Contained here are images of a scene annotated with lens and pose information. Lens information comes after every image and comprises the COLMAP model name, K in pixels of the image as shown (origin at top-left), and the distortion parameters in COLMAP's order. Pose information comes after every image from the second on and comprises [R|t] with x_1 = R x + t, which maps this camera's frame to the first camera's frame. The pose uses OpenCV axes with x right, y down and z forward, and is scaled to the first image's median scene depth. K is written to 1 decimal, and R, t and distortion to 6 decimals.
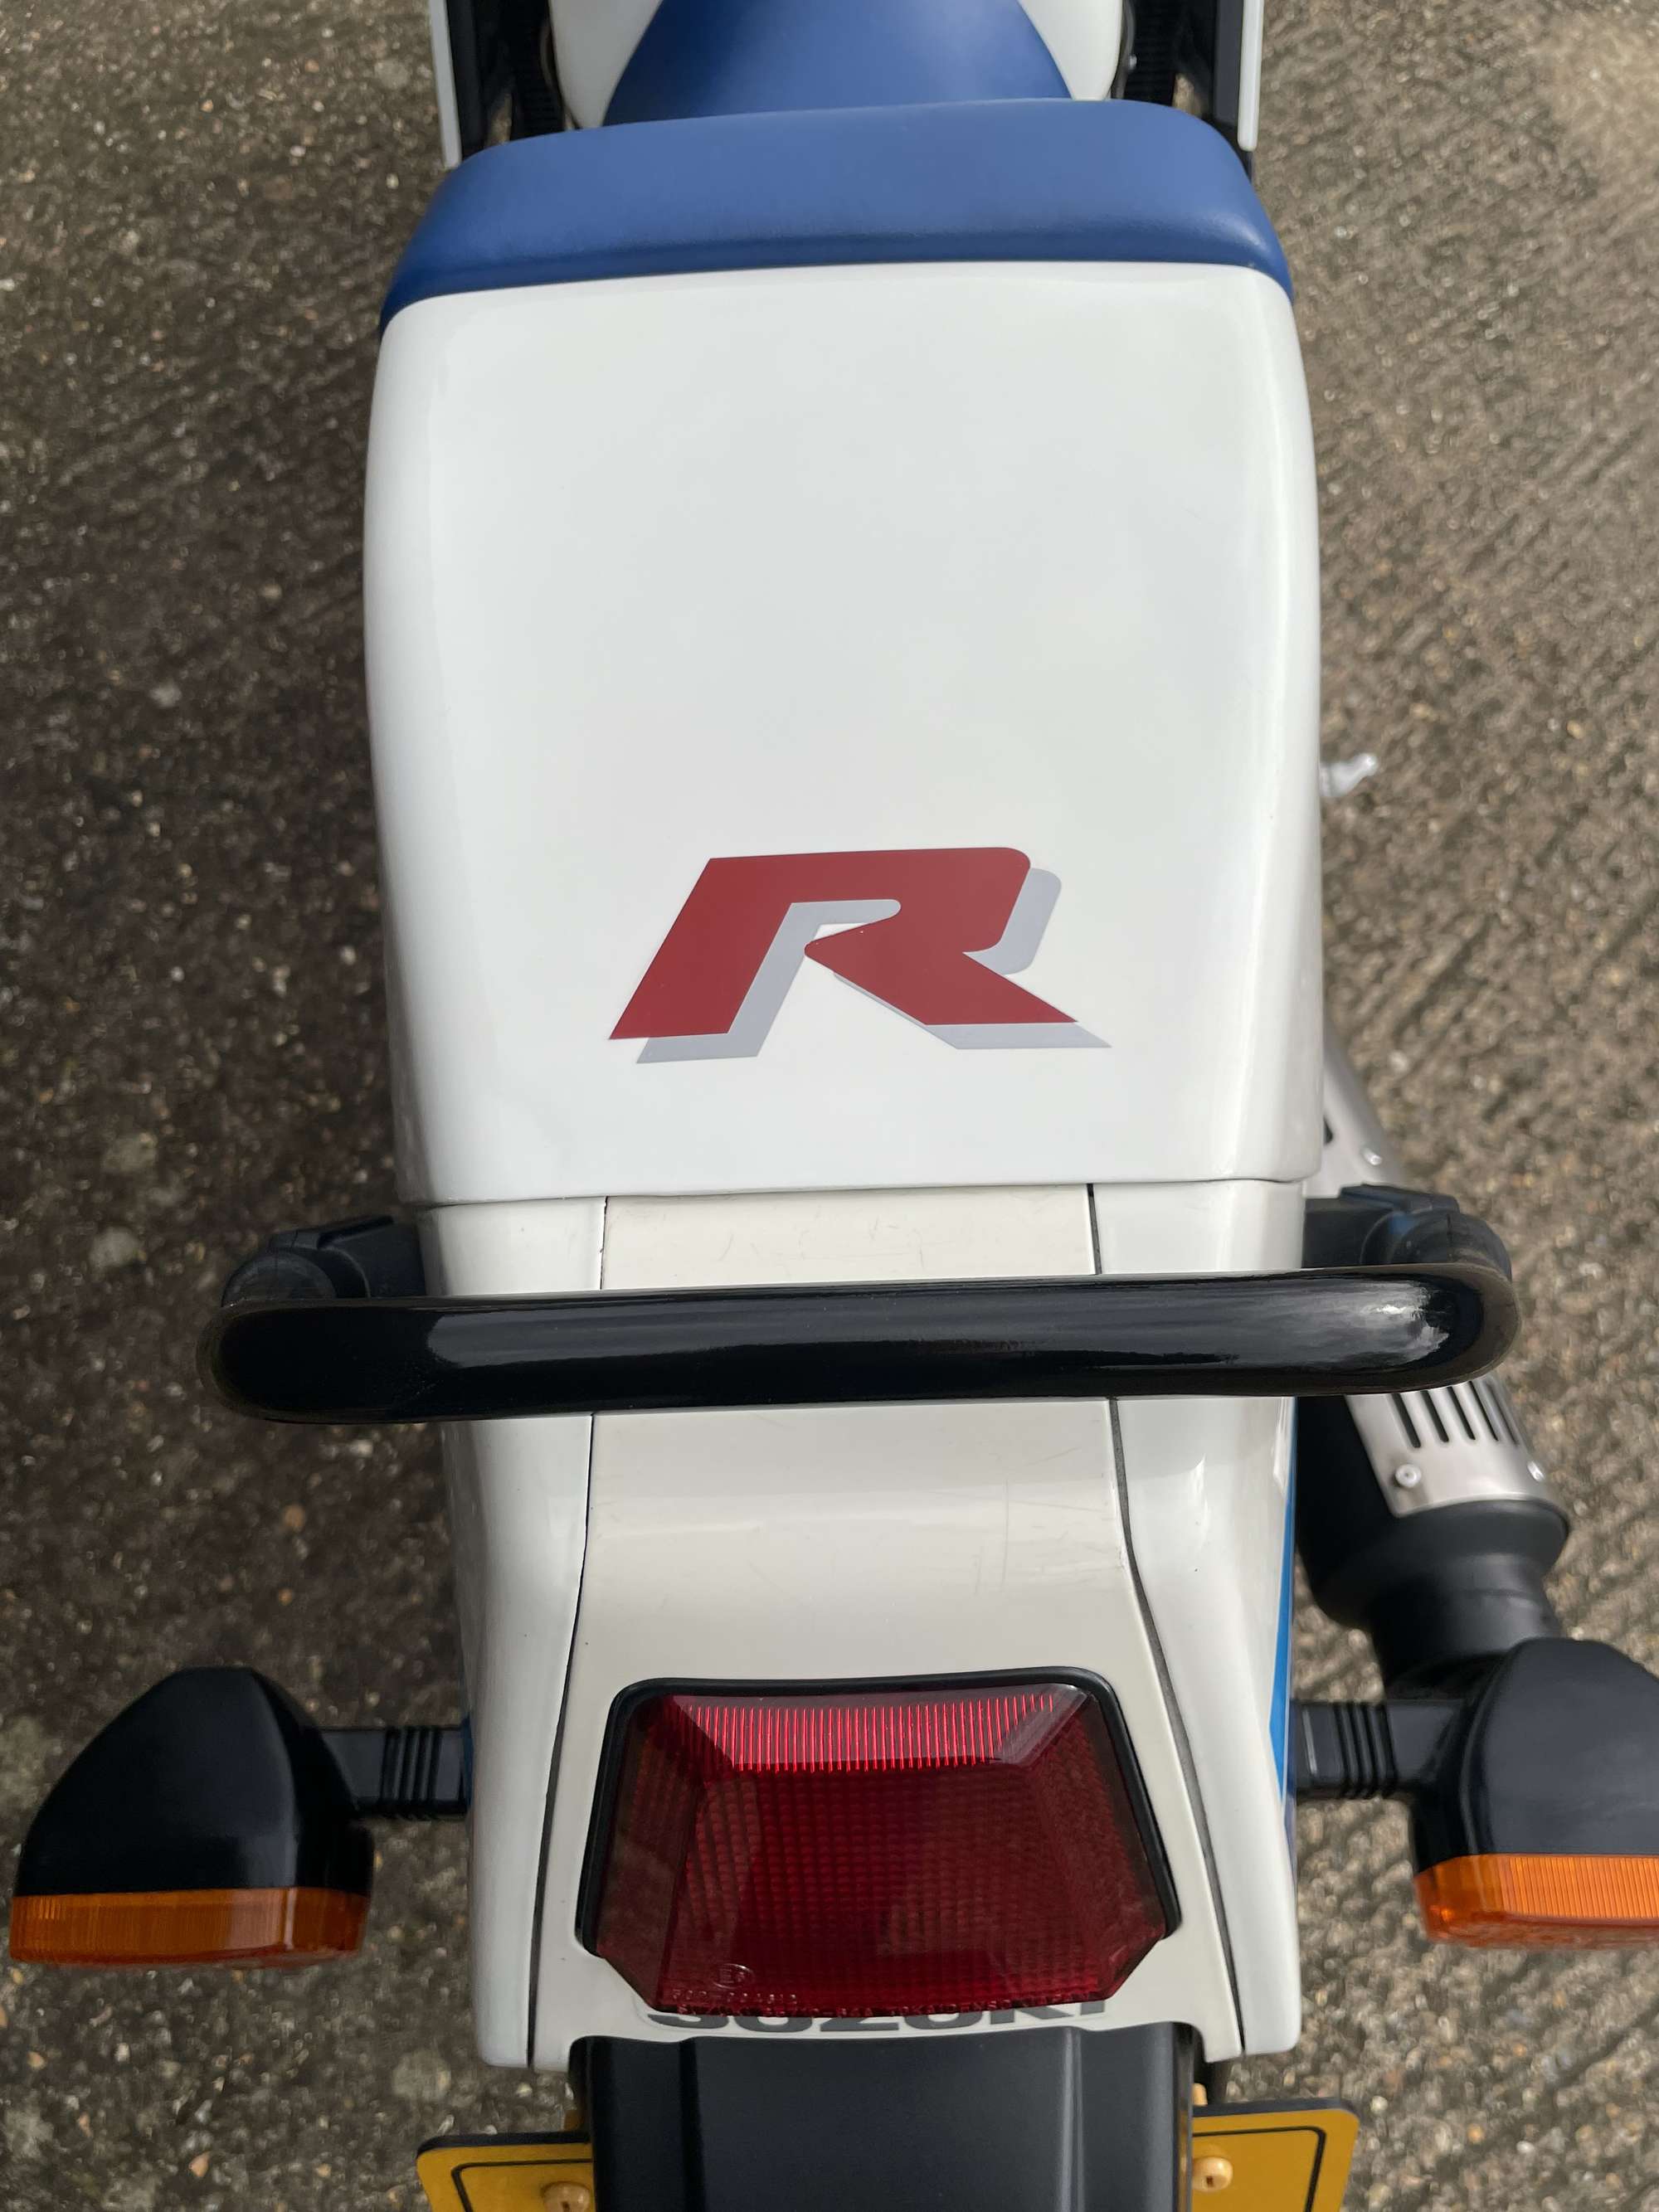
lens RADIAL K [[1735.1, 0, 862.4], [0, 1735.1, 1115.4], [0, 0, 1]] dist [0.085795, -0.121941]
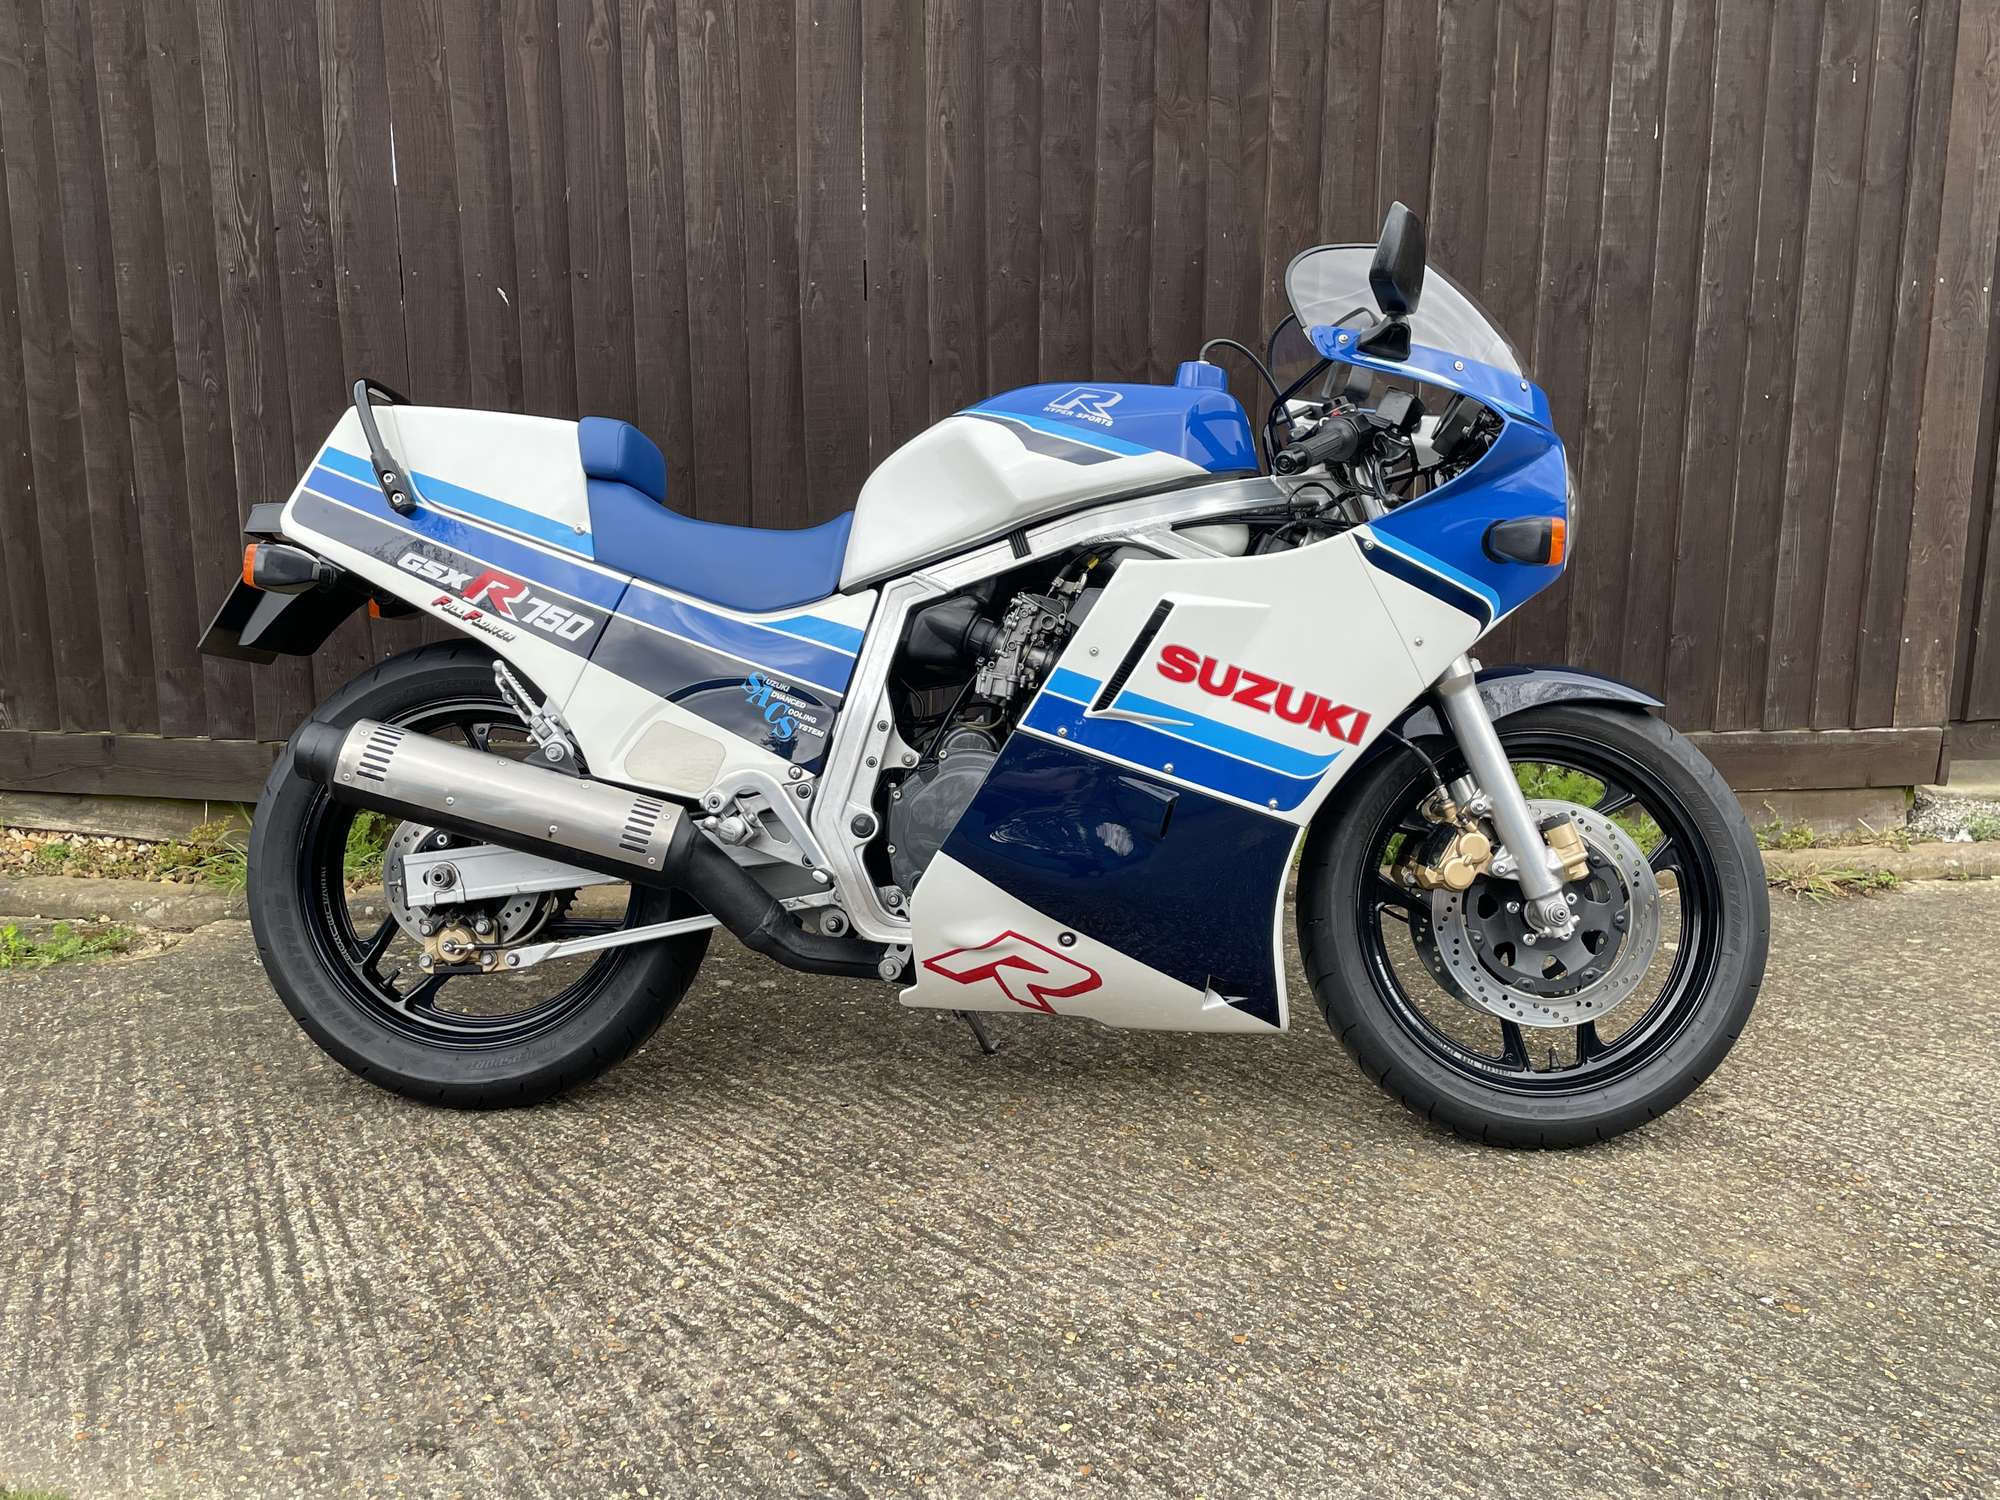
lens RADIAL K [[1827.4, 0, 1000.1], [0, 1827.4, 744.9], [0, 0, 1]] dist [0.091838, -0.108671]
pose [[-0.092997, 0.004746, -0.995655, 1.597317], [-0.901710, 0.423653, 0.086241, -0.485197], [0.422221, 0.905812, -0.035119, 0.741935]]
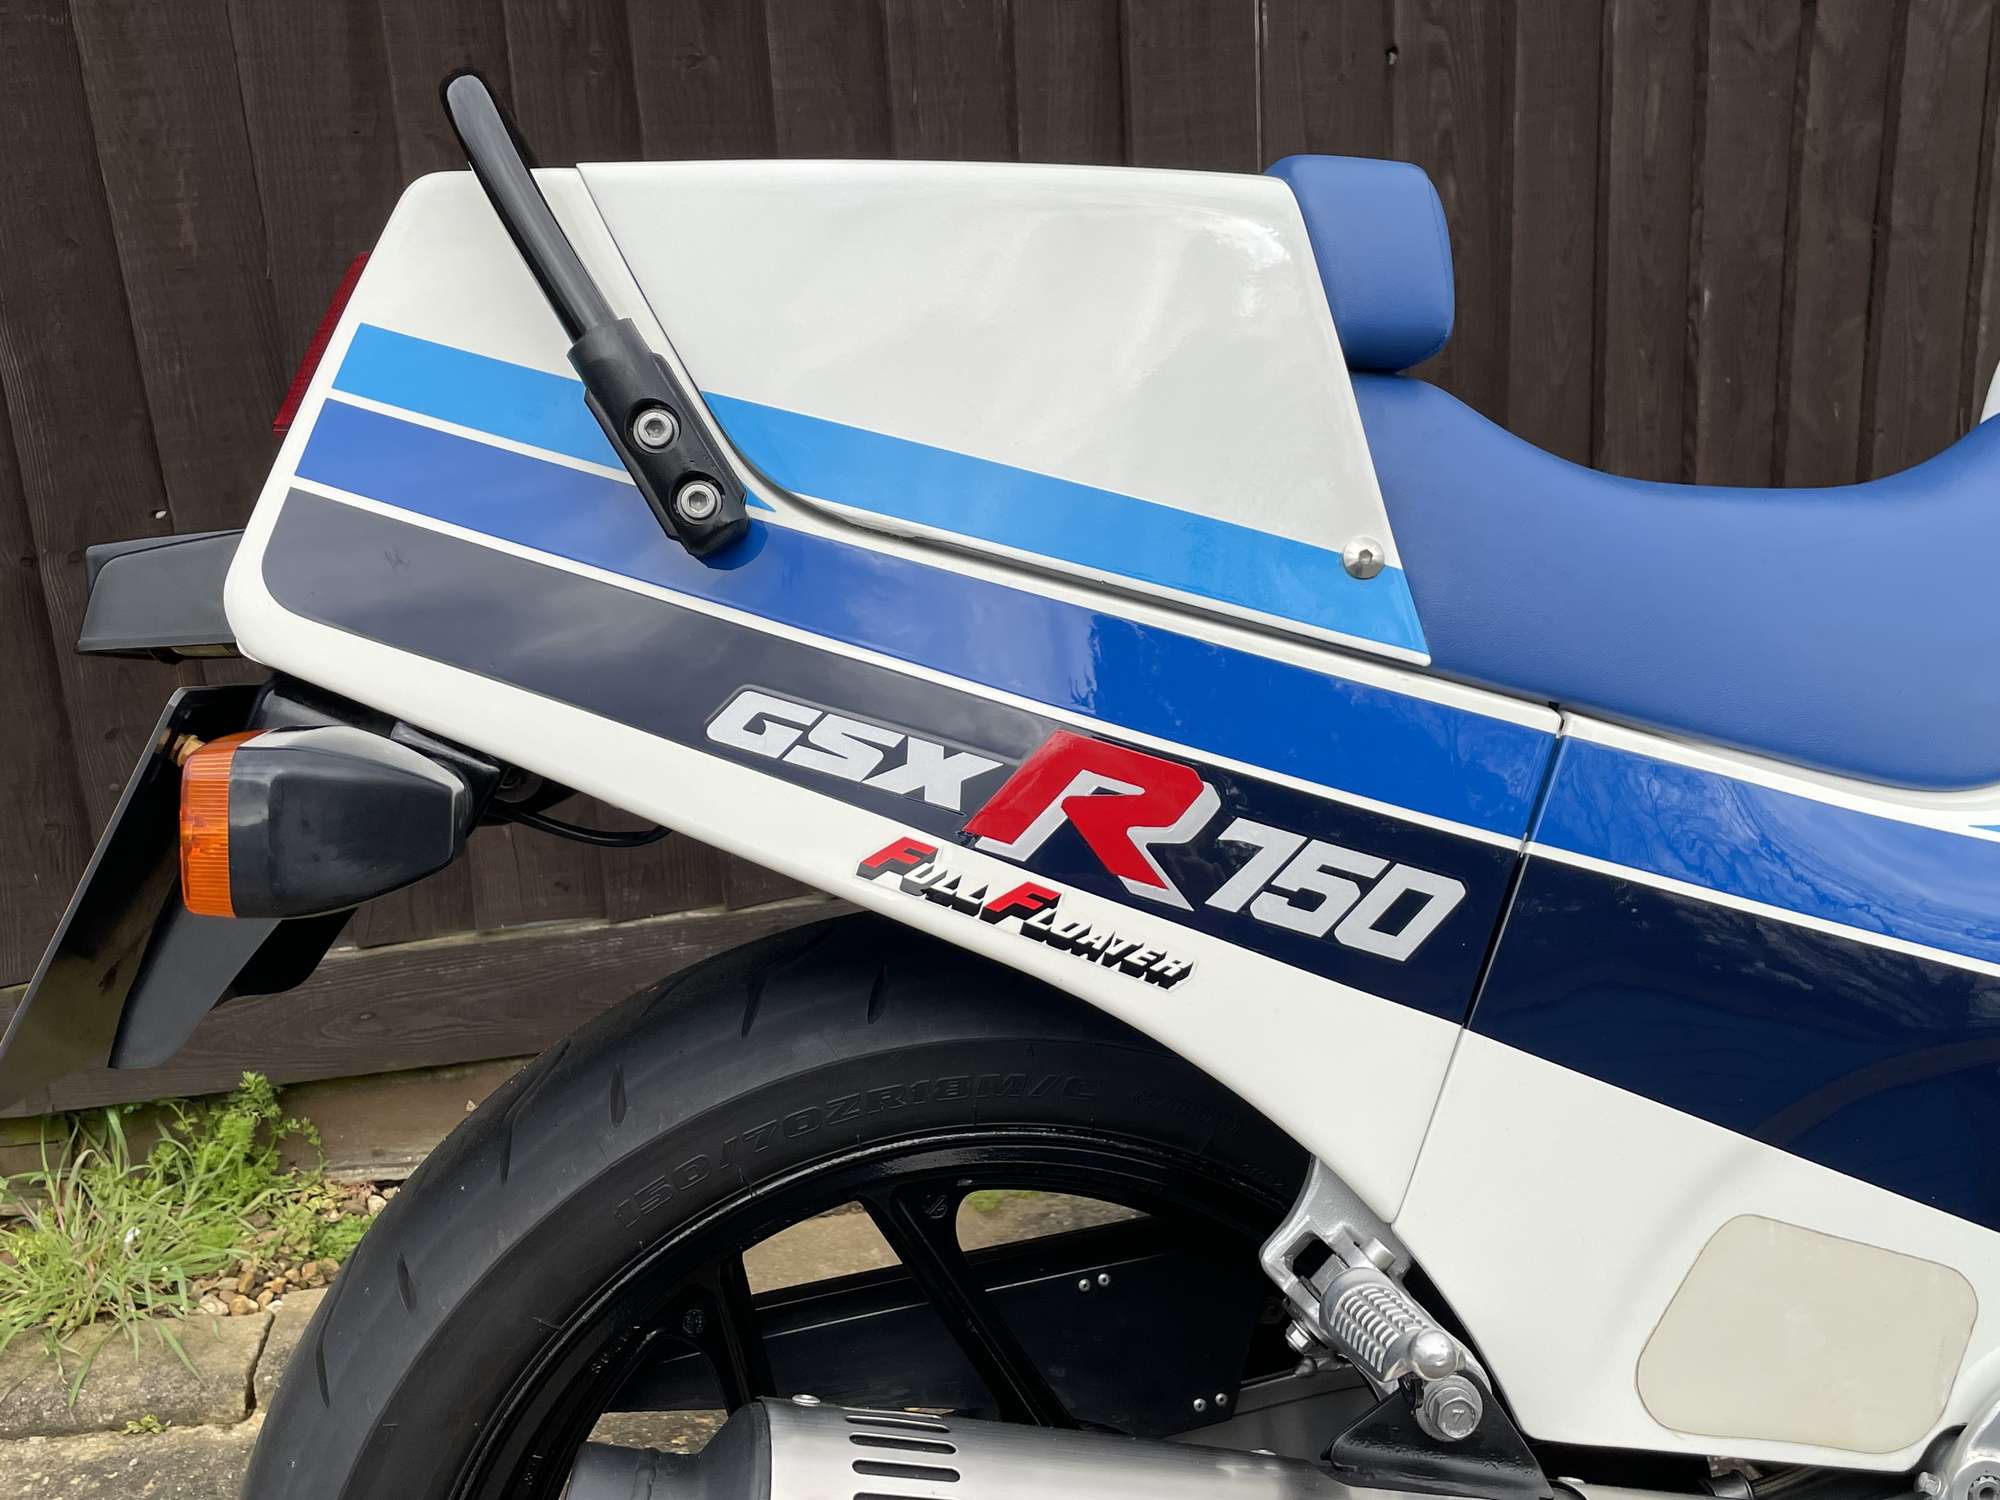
lens RADIAL K [[2004.9, 0, 1009.5], [0, 2004.9, 714.9], [0, 0, 1]] dist [0.172021, -0.402919]
pose [[0.066110, 0.065155, -0.995683, 0.556529], [-0.863035, 0.504560, -0.024286, -0.003516], [0.500800, 0.860915, 0.089588, 0.318117]]
